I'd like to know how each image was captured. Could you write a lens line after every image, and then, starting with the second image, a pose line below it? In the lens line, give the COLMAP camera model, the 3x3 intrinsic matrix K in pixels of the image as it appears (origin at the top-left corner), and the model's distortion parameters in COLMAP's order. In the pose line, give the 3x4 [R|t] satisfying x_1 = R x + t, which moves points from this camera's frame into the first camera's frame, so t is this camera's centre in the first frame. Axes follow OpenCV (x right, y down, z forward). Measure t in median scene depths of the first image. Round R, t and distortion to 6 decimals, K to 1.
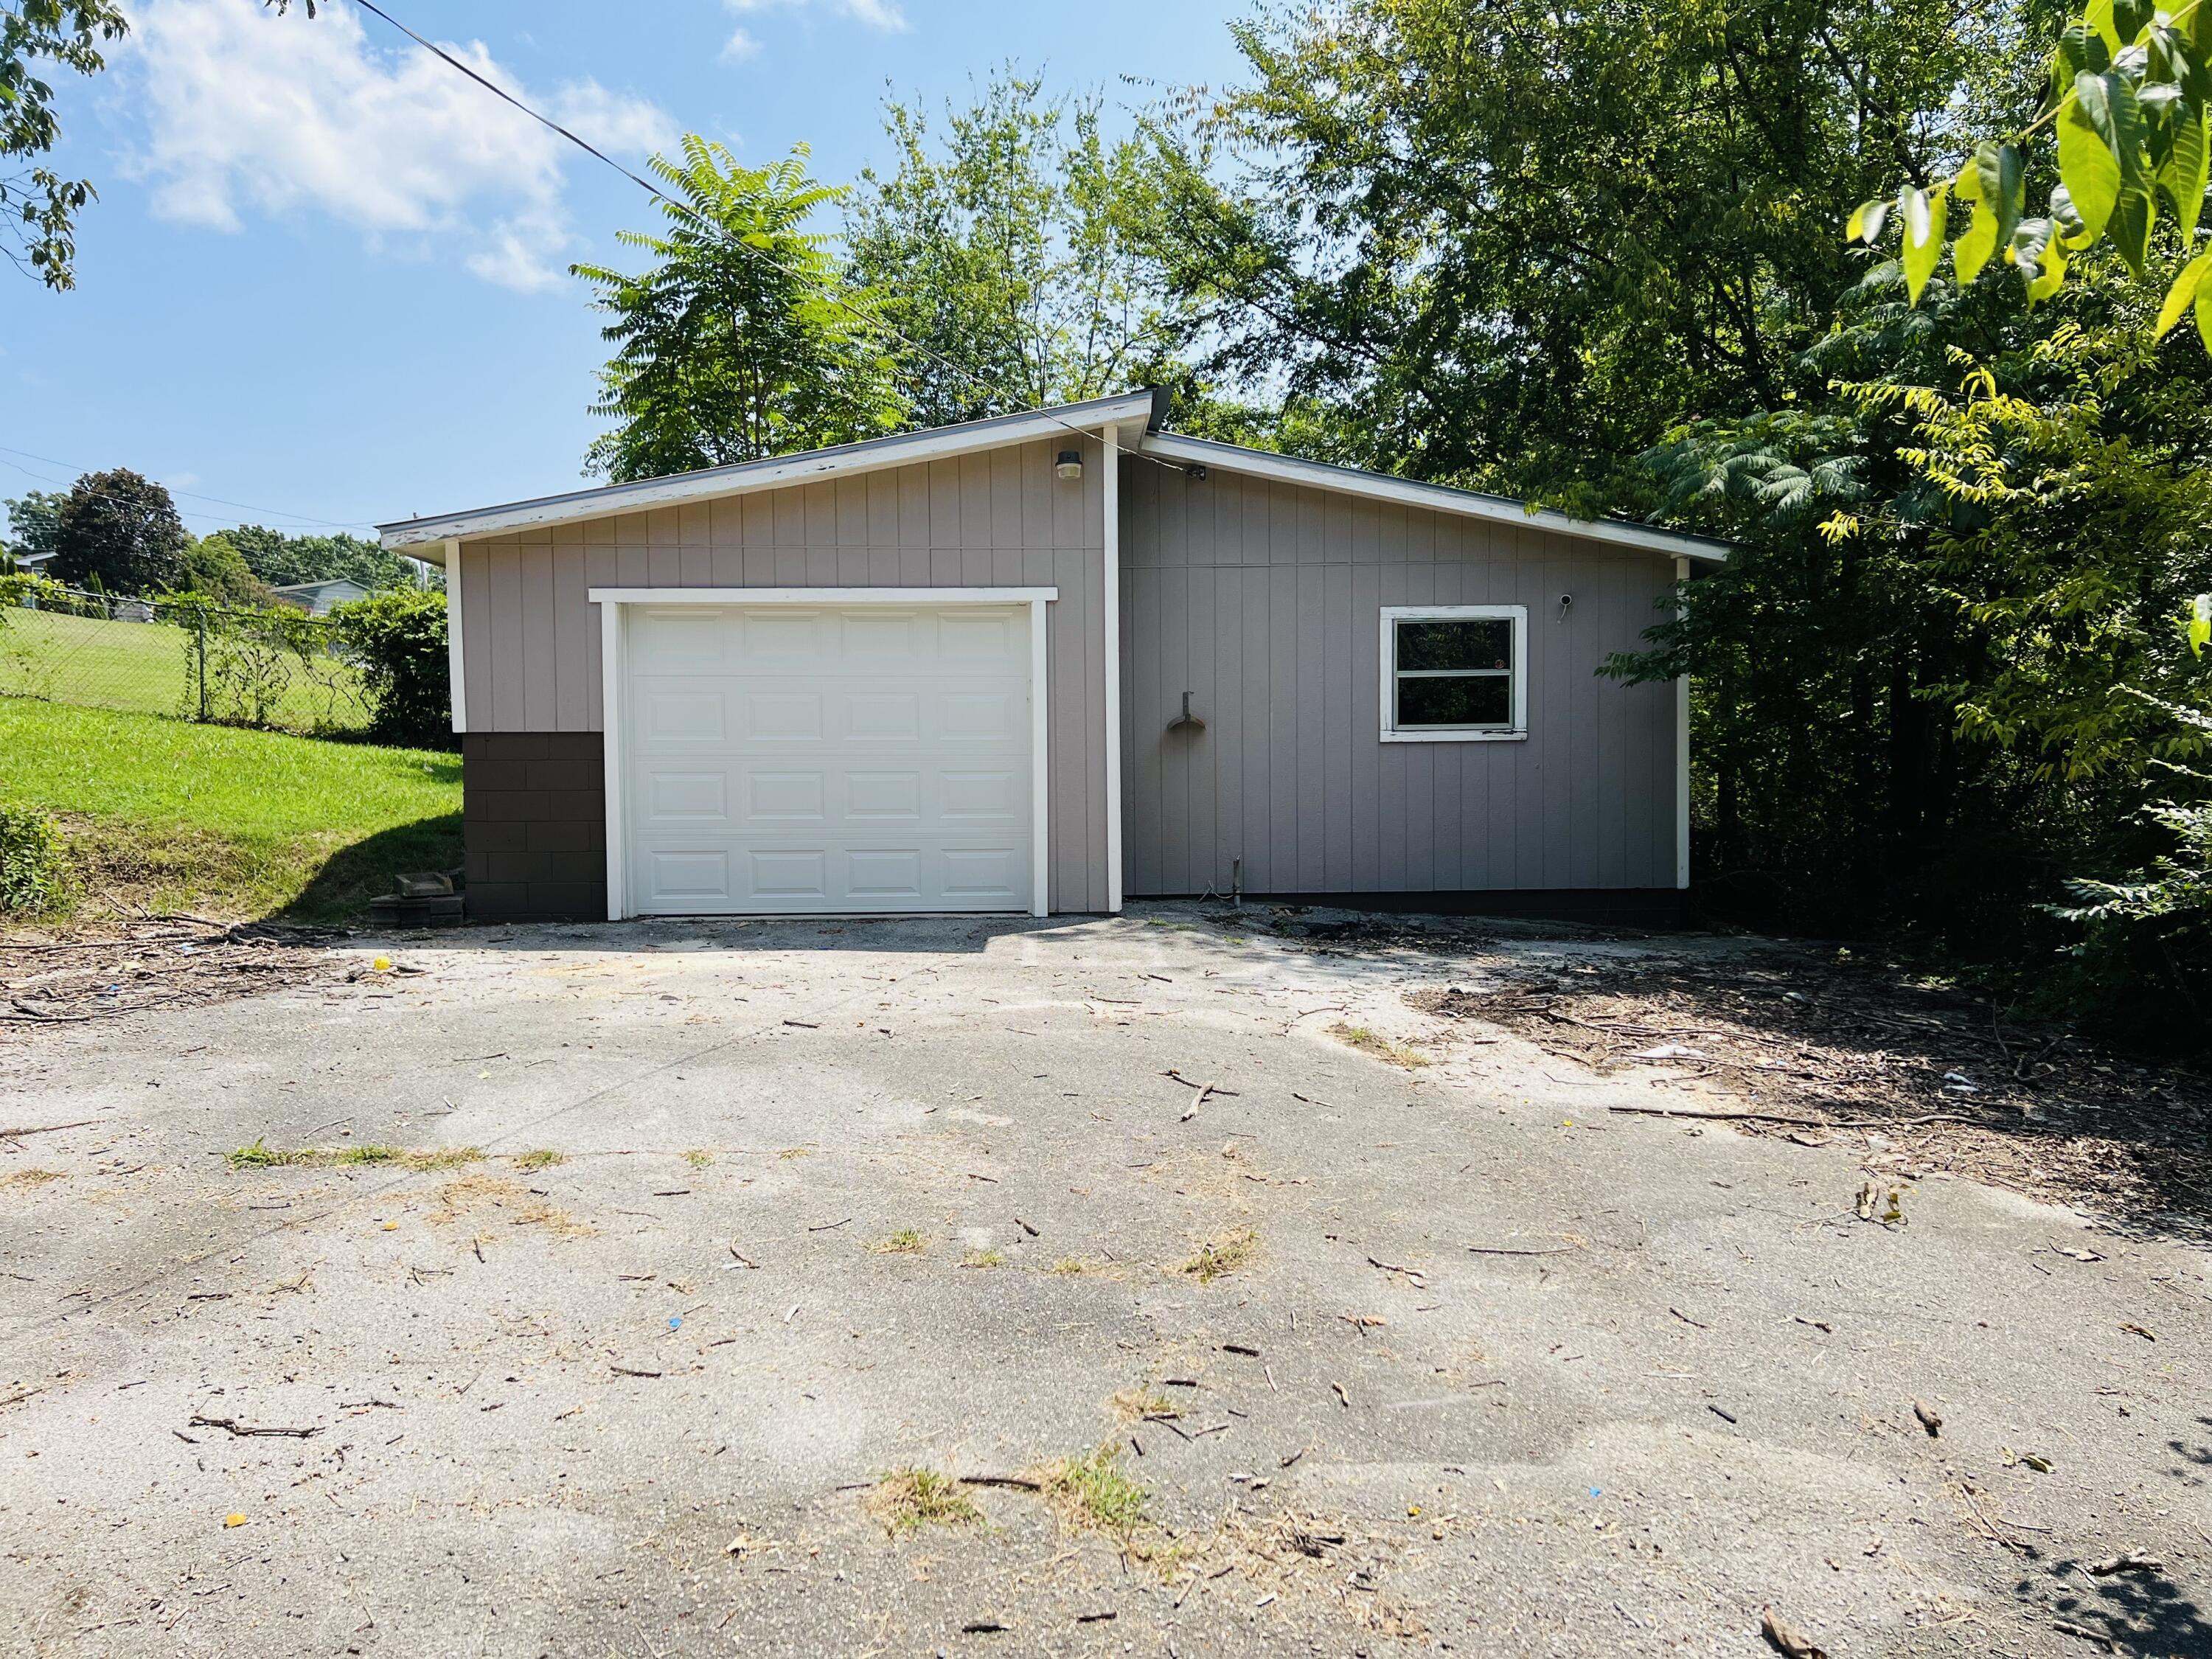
lens RADIAL K [[1648.5, 0, 1107.1], [0, 1648.5, 825.7], [0, 0, 1]] dist [0.033716, -0.049859]
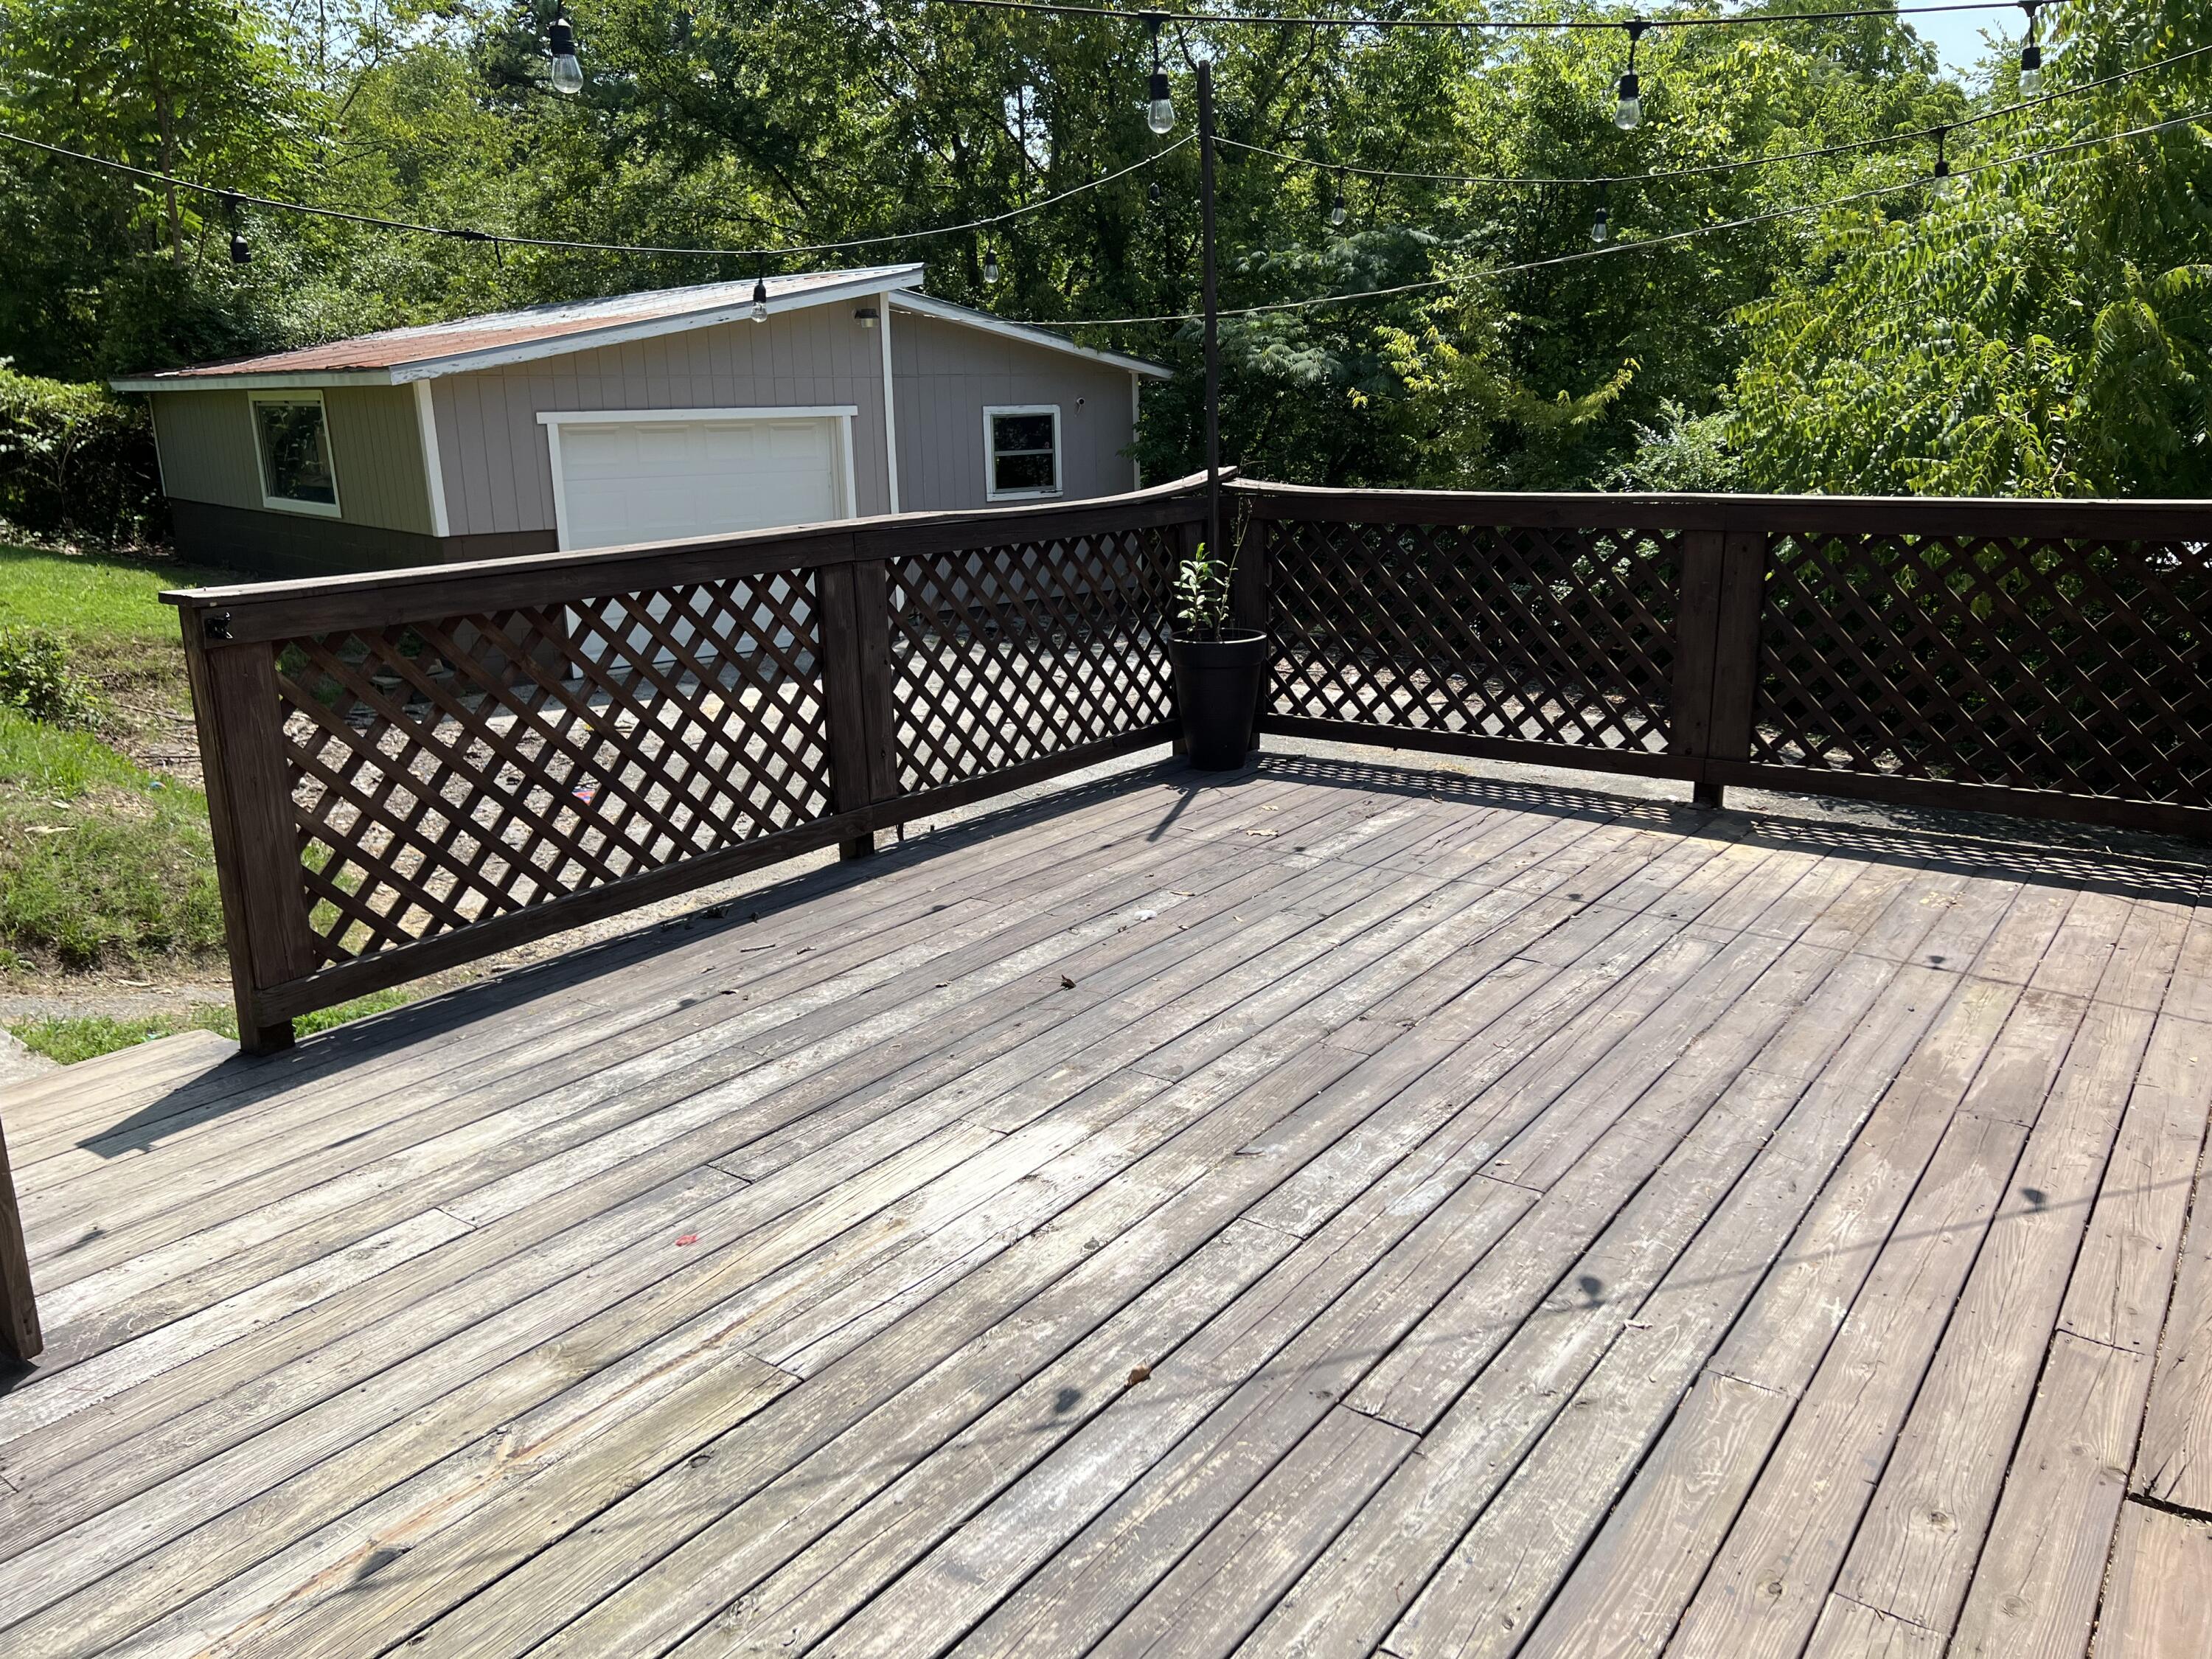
lens RADIAL K [[1648.5, 0, 1110.1], [0, 1648.5, 818.7], [0, 0, 1]] dist [0.033716, -0.049859]
pose [[0.751360, -0.168835, 0.637928, -0.745804], [0.031163, 0.974716, 0.221265, -0.097184], [-0.659156, -0.146370, 0.737624, -0.205105]]
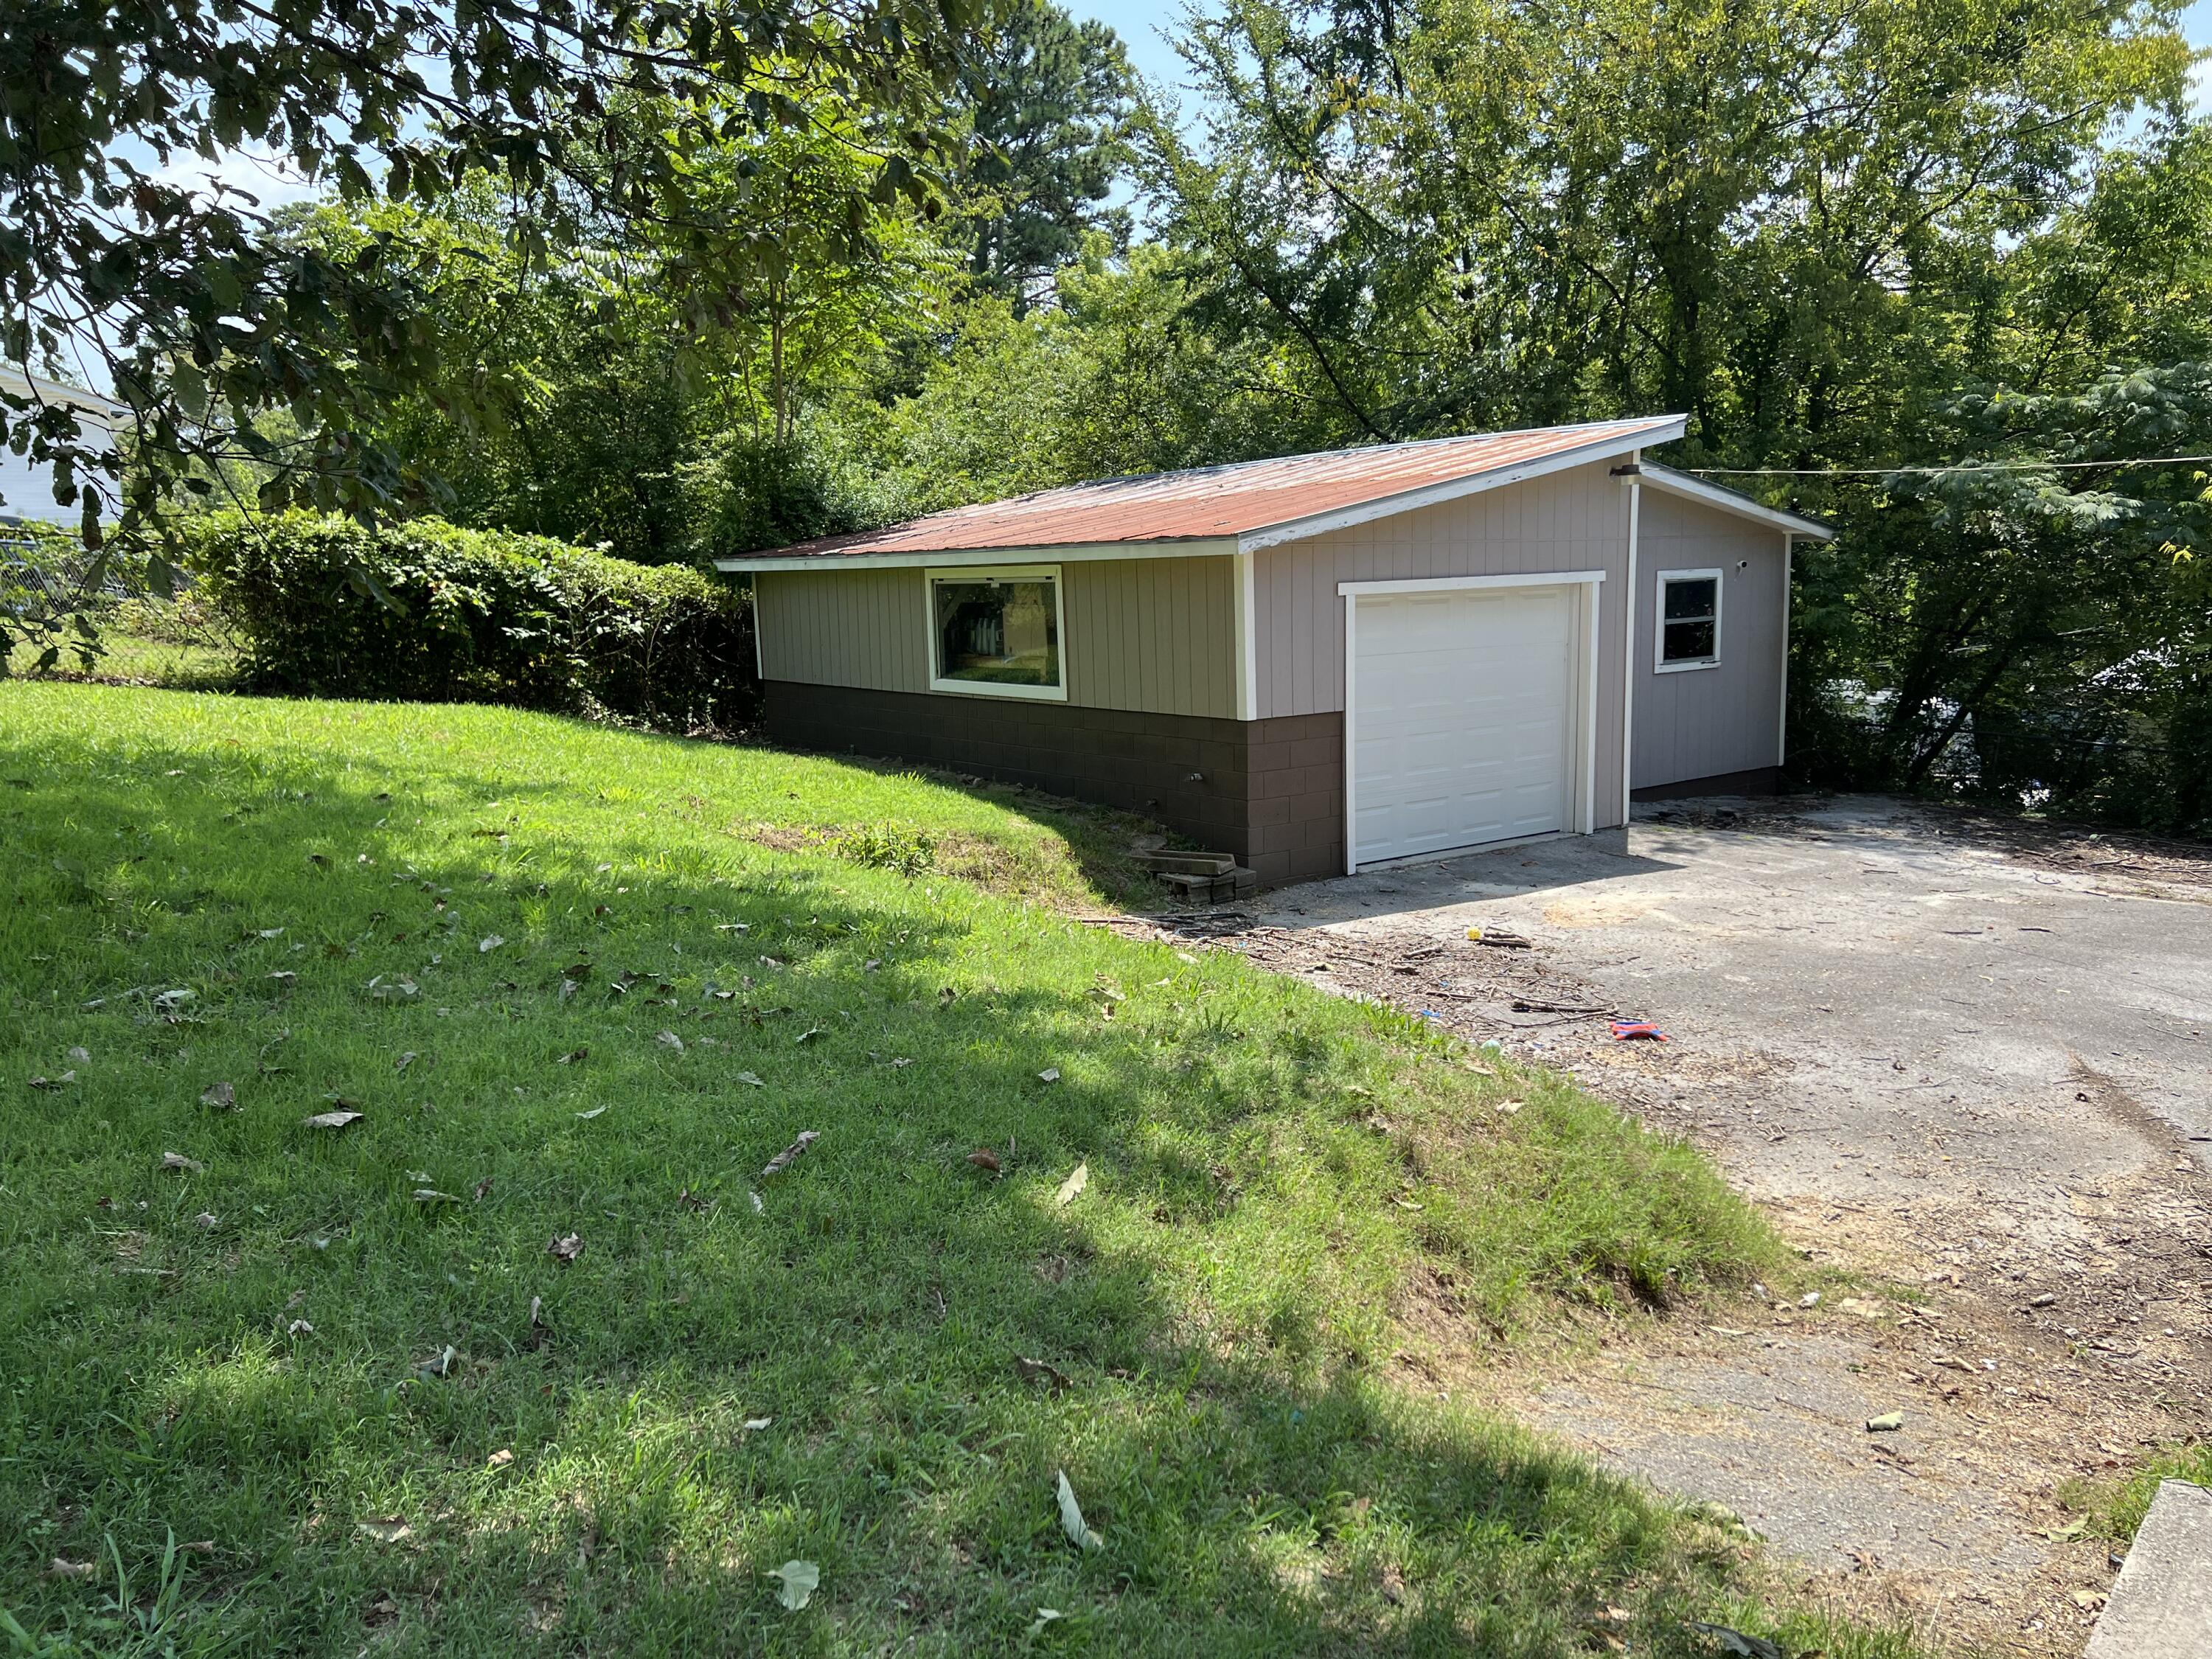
lens RADIAL K [[1648.5, 0, 1102.6], [0, 1648.5, 850.2], [0, 0, 1]] dist [0.033716, -0.049859]
pose [[0.816346, -0.113965, 0.566208, -0.981953], [0.044183, 0.989789, 0.135520, -0.110615], [-0.575871, -0.085615, 0.813045, 0.154841]]
